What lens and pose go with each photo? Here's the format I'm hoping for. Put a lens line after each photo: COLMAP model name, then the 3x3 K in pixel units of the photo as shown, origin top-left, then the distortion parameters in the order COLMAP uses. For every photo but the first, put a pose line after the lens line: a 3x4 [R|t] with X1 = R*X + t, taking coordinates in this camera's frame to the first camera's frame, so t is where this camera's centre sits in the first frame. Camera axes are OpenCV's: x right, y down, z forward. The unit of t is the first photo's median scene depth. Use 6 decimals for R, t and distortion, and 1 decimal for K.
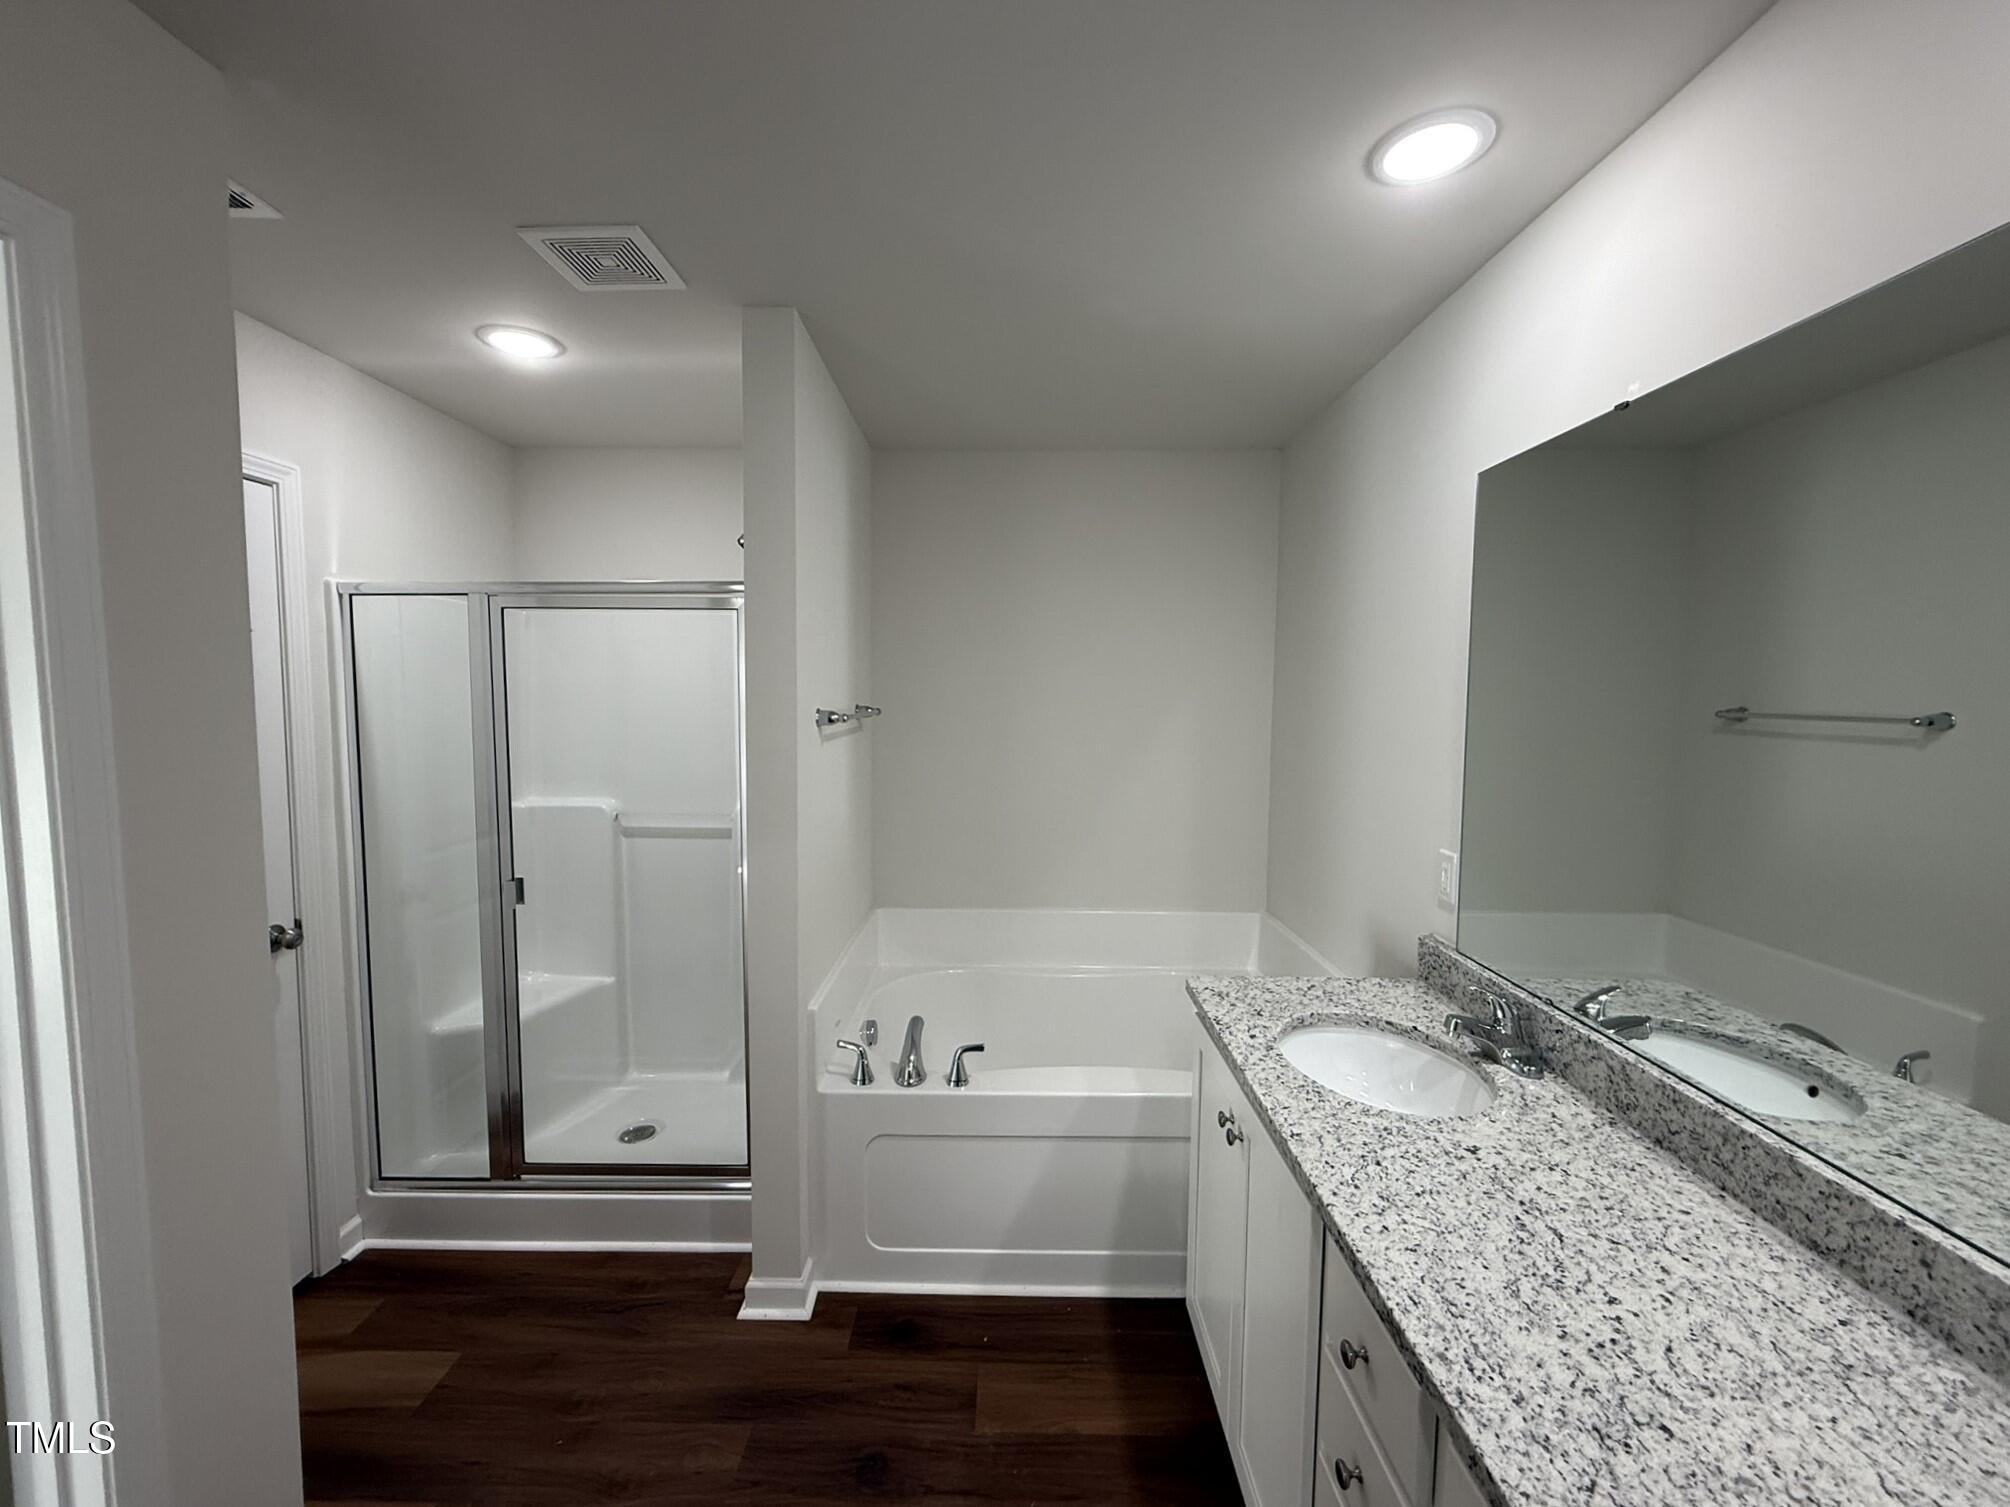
lens RADIAL K [[811.4, 0, 1005.0], [0, 811.4, 753.5], [0, 0, 1]] dist [-0.000227, -0.000173]
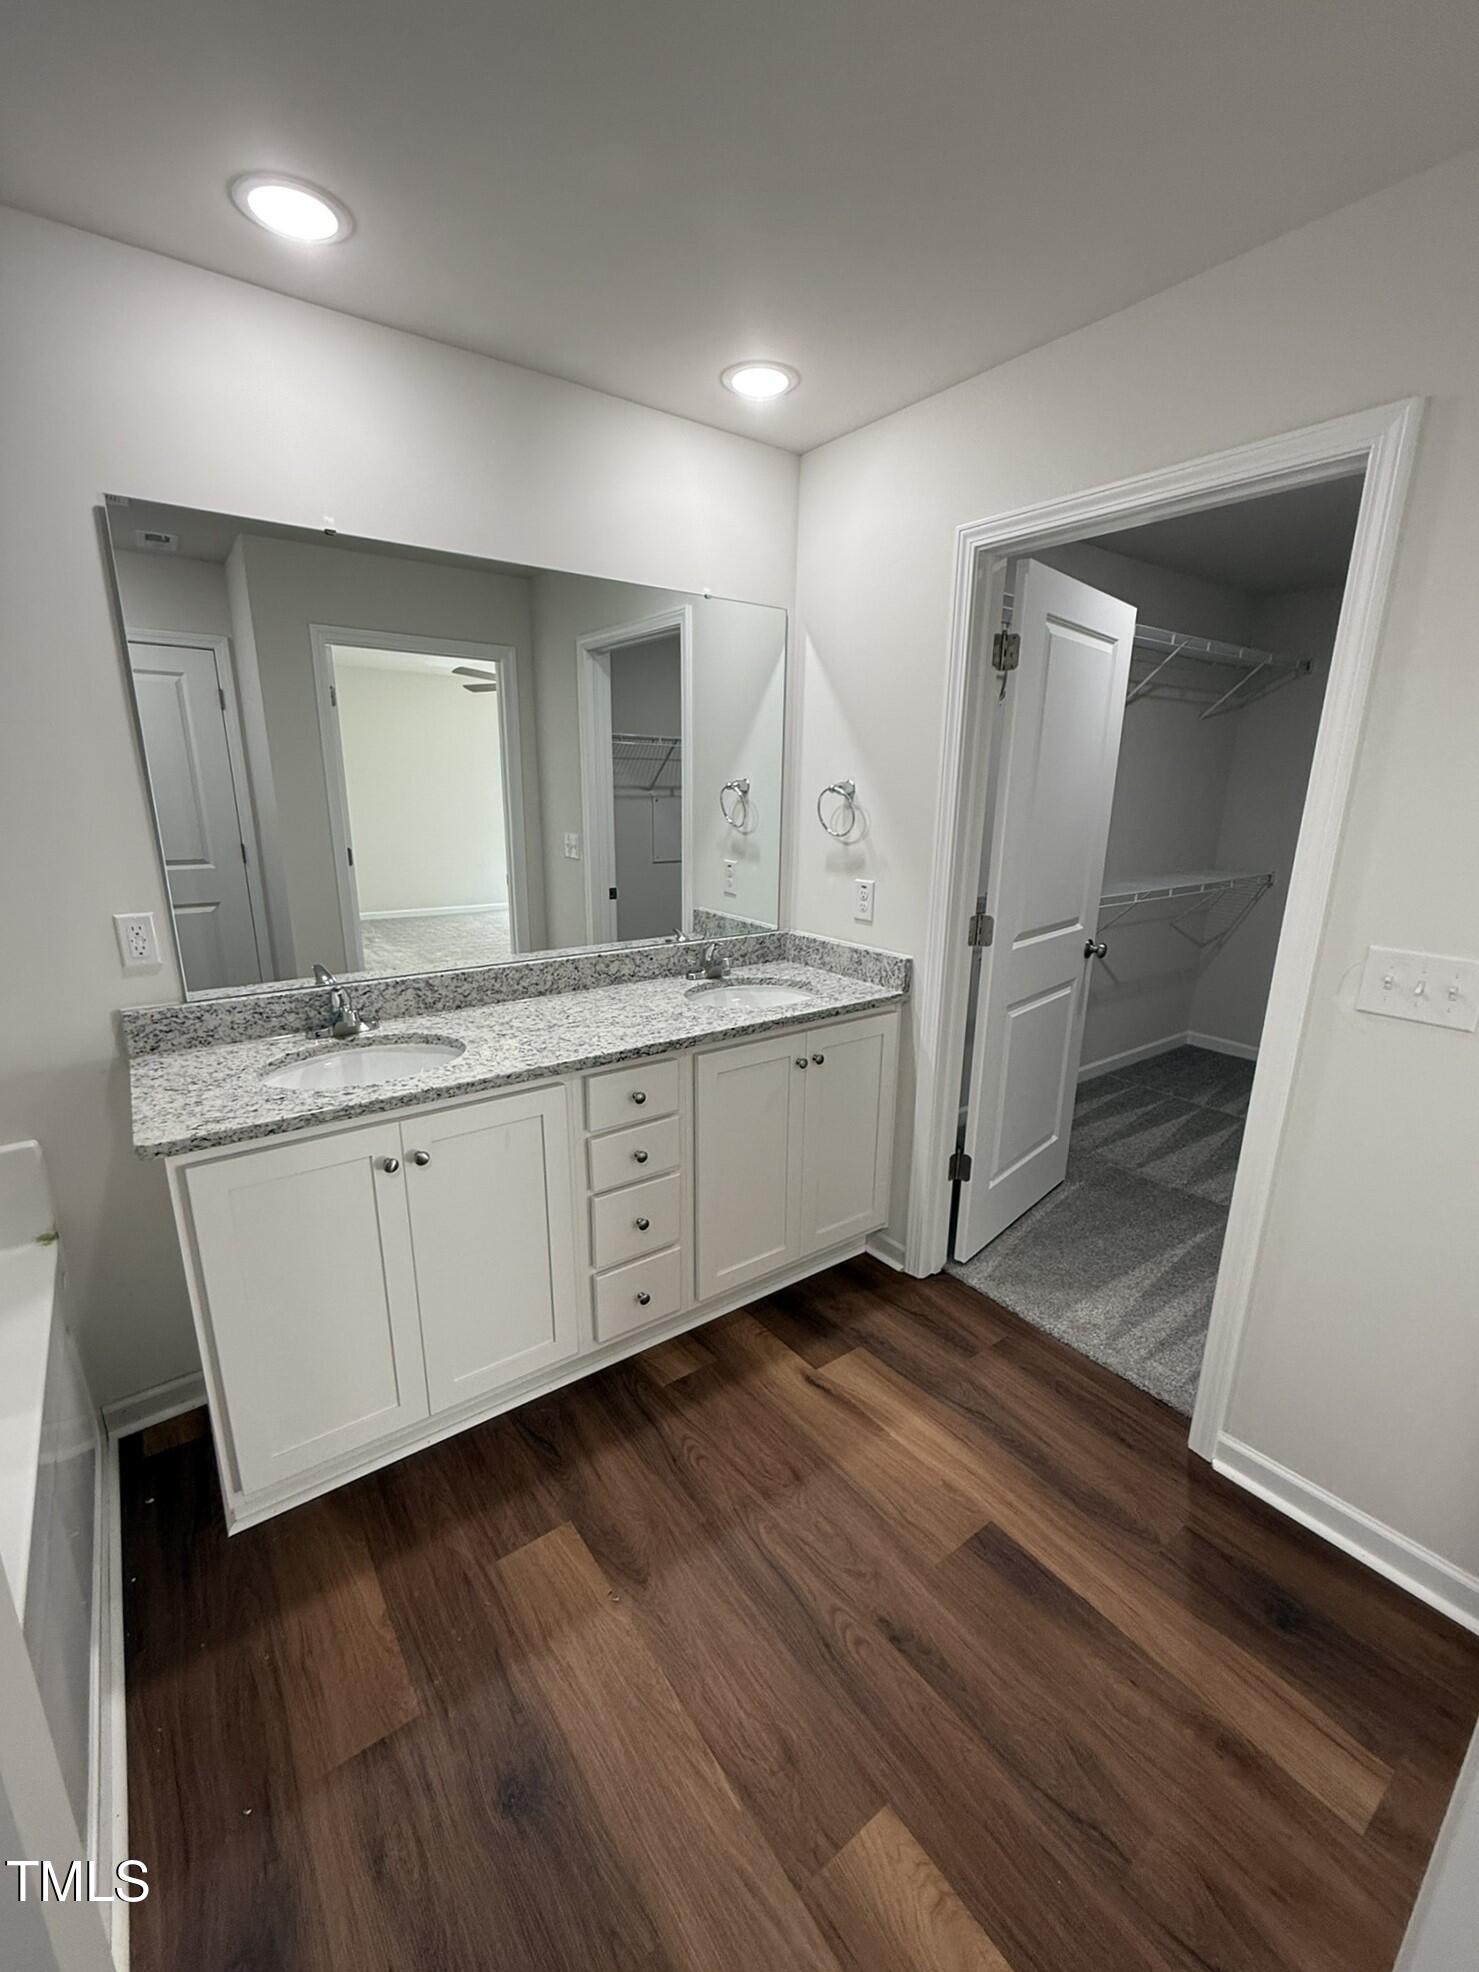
lens RADIAL K [[790.6, 0, 739.5], [0, 790.6, 986.0], [0, 0, 1]] dist [-0.000269, 0.000024]
pose [[-0.587668, -0.217267, 0.779386, -0.968775], [0.042397, 0.953679, 0.297822, -0.070059], [-0.807991, 0.208064, -0.551235, 1.508412]]
